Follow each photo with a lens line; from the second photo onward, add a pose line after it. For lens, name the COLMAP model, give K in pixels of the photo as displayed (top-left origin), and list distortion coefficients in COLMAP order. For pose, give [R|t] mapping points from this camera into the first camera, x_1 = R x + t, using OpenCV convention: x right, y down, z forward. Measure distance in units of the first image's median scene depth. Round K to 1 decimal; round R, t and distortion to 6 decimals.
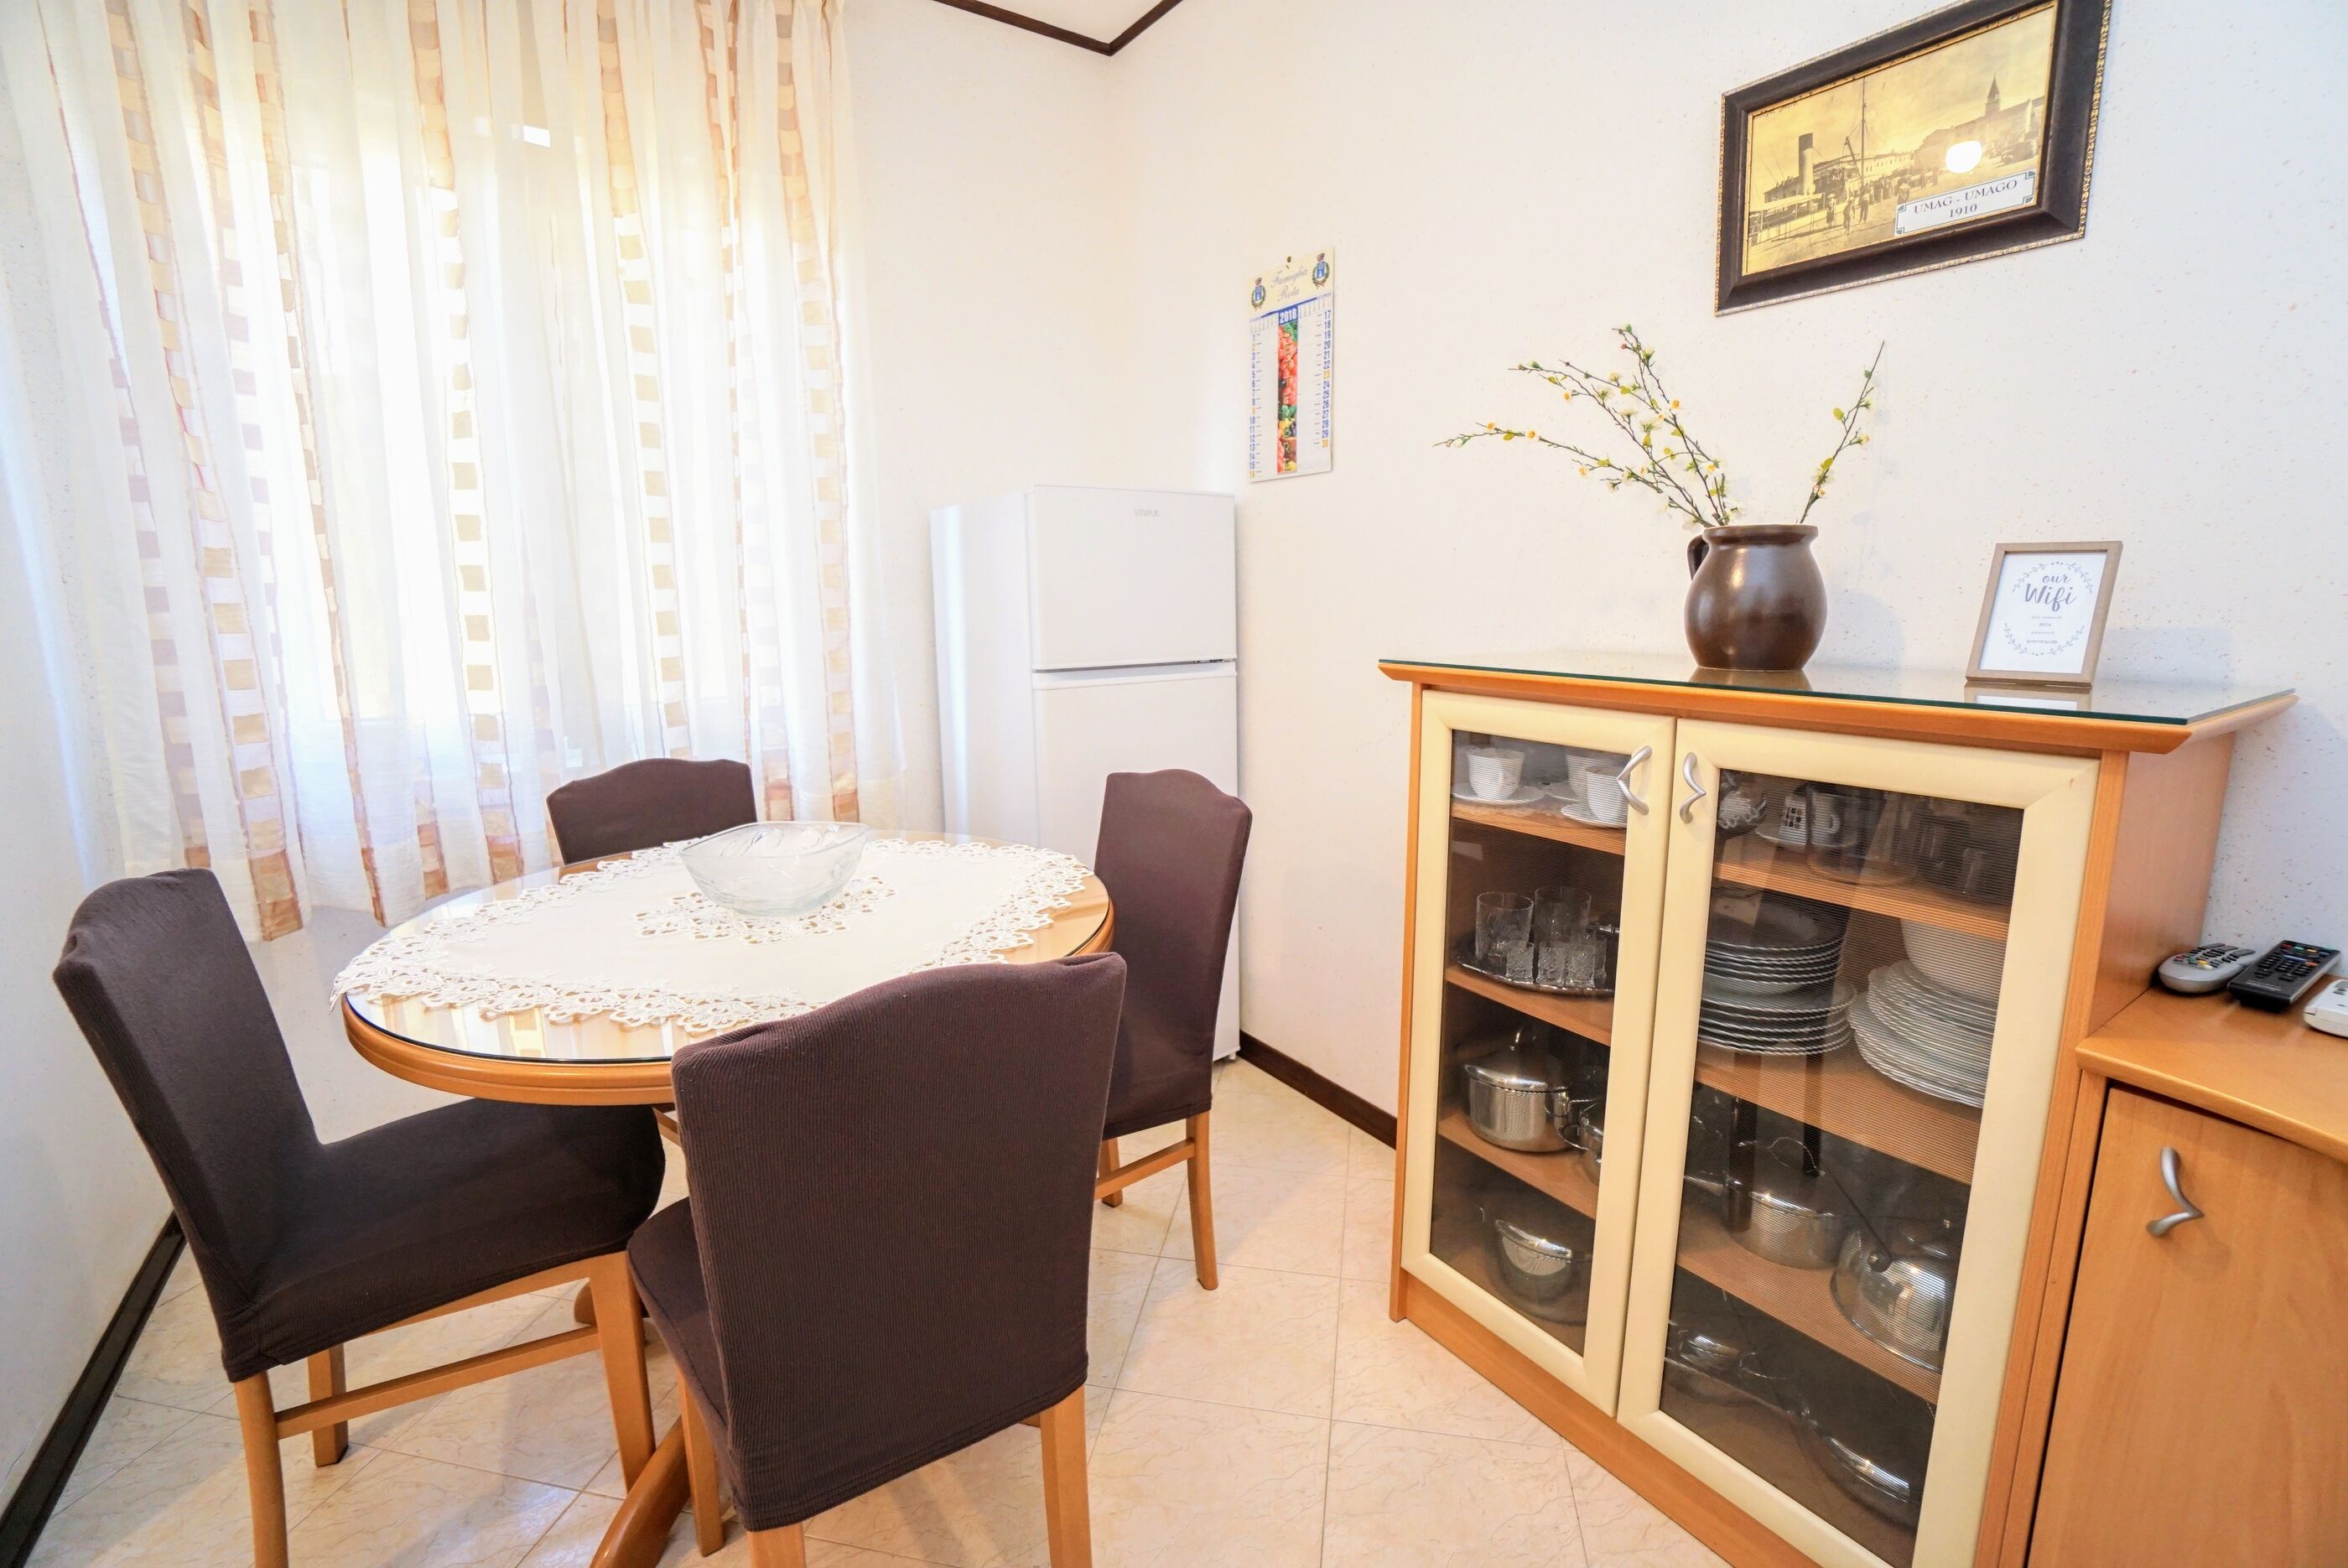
lens RADIAL K [[1035.0, 0, 1188.4], [0, 1035.0, 775.4], [0, 0, 1]] dist [-0.060980, 0.021425]
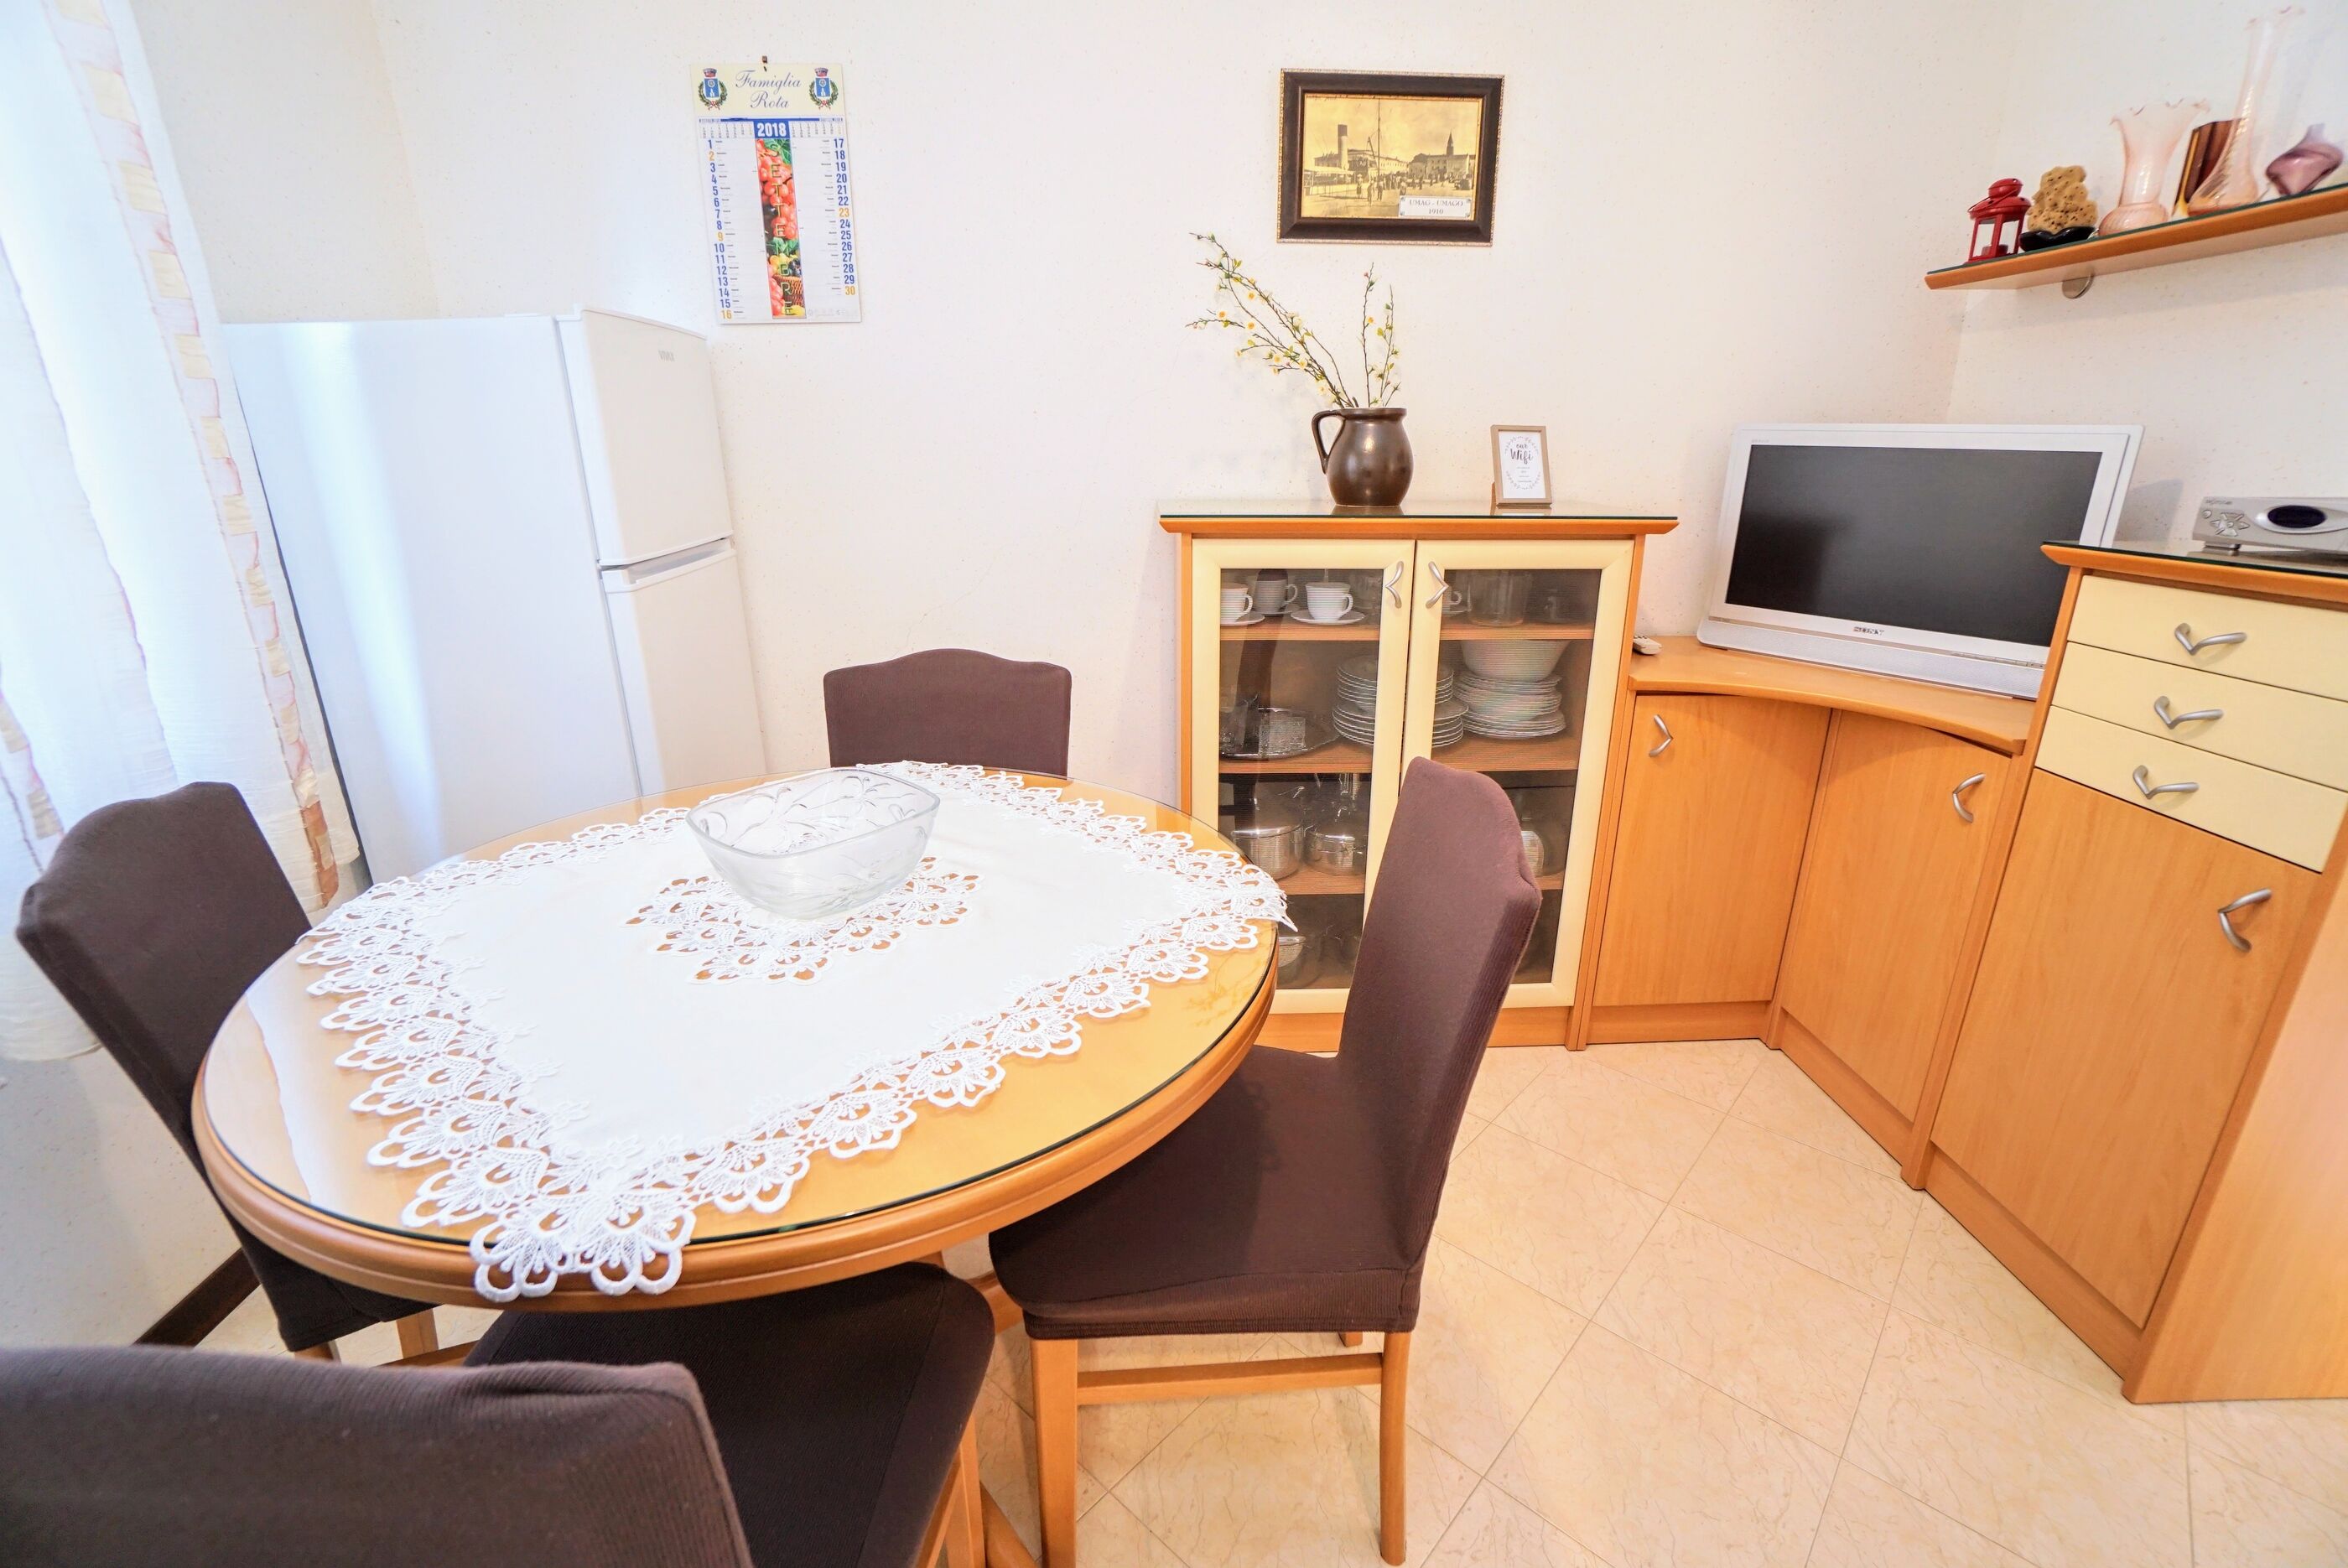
lens RADIAL K [[1035.0, 0, 1184.1], [0, 1035.0, 769.6], [0, 0, 1]] dist [-0.060980, 0.021425]
pose [[0.528440, -0.254659, 0.809876, -0.743019], [0.146003, 0.966999, 0.208799, -0.069557], [-0.836322, 0.007906, 0.548182, 0.330002]]
